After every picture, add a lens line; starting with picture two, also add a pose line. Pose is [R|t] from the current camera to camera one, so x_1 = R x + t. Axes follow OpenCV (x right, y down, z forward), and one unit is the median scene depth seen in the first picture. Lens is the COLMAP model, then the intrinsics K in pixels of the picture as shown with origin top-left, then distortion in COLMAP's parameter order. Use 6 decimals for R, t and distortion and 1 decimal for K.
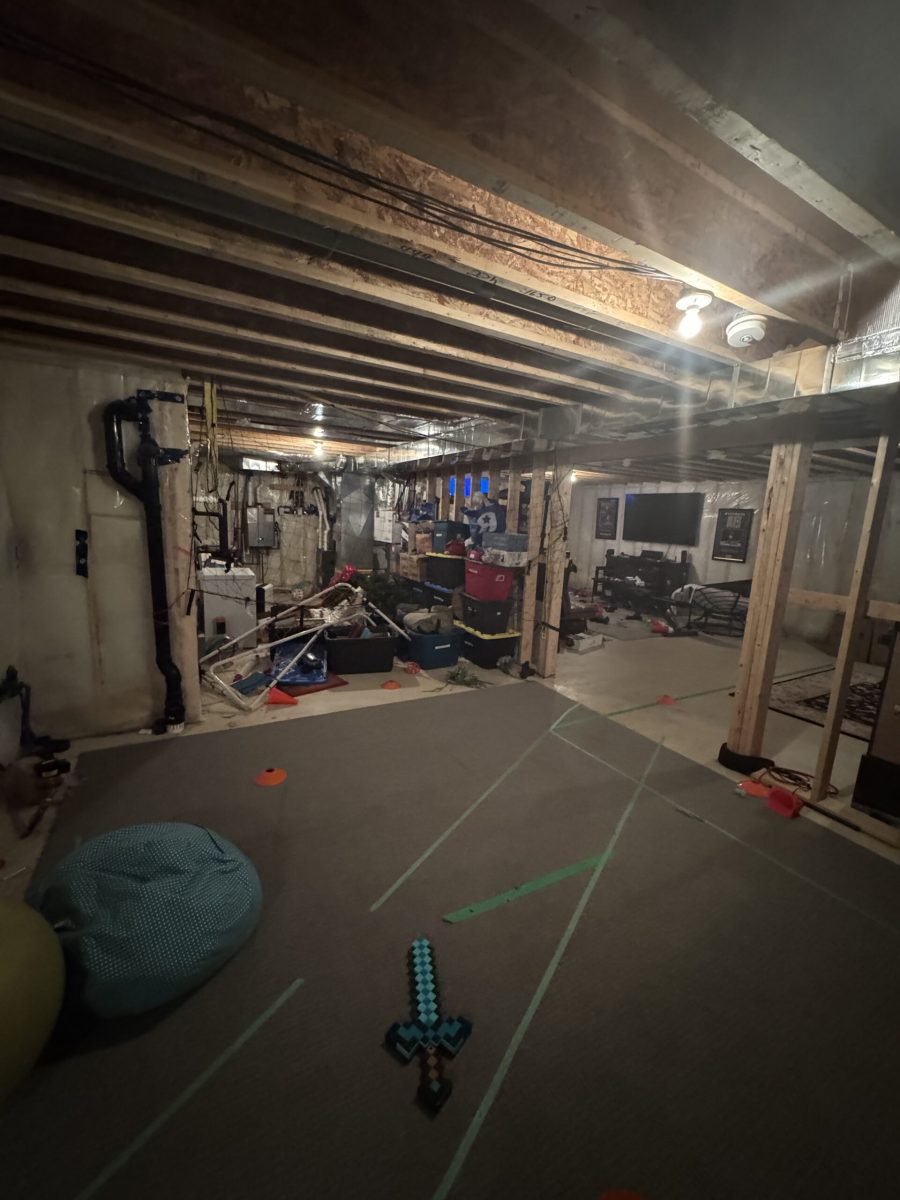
lens RADIAL K [[497.5, 0, 451.5], [0, 497.5, 610.7], [0, 0, 1]] dist [-0.000546, 0.000120]
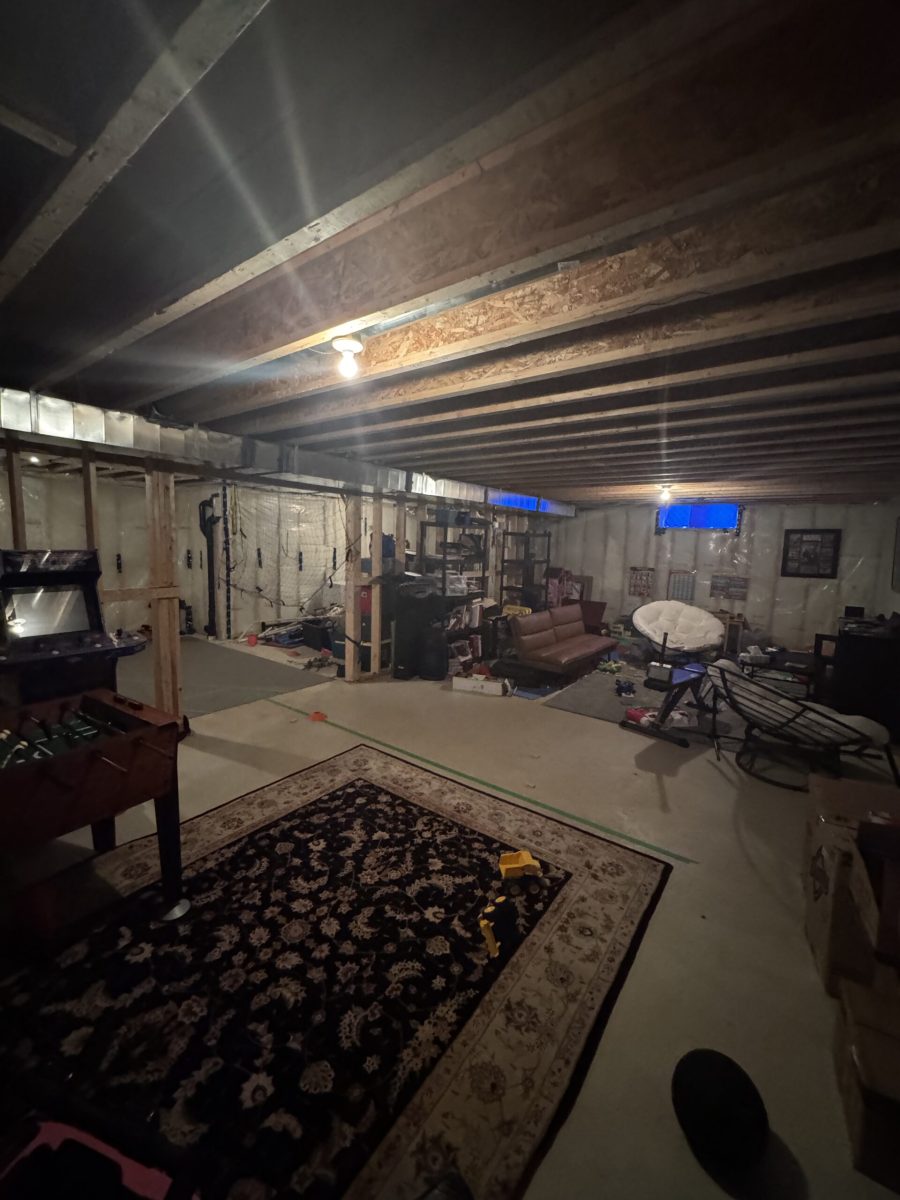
lens RADIAL K [[479.0, 0, 450.0], [0, 479.0, 600.0], [0, 0, 1]] dist [-0.002613, 0.000744]
pose [[0.404299, 0.075145, -0.911535, 1.346380], [-0.200226, 0.979717, -0.008042, -0.094283], [0.892442, 0.185764, 0.411144, 0.761514]]
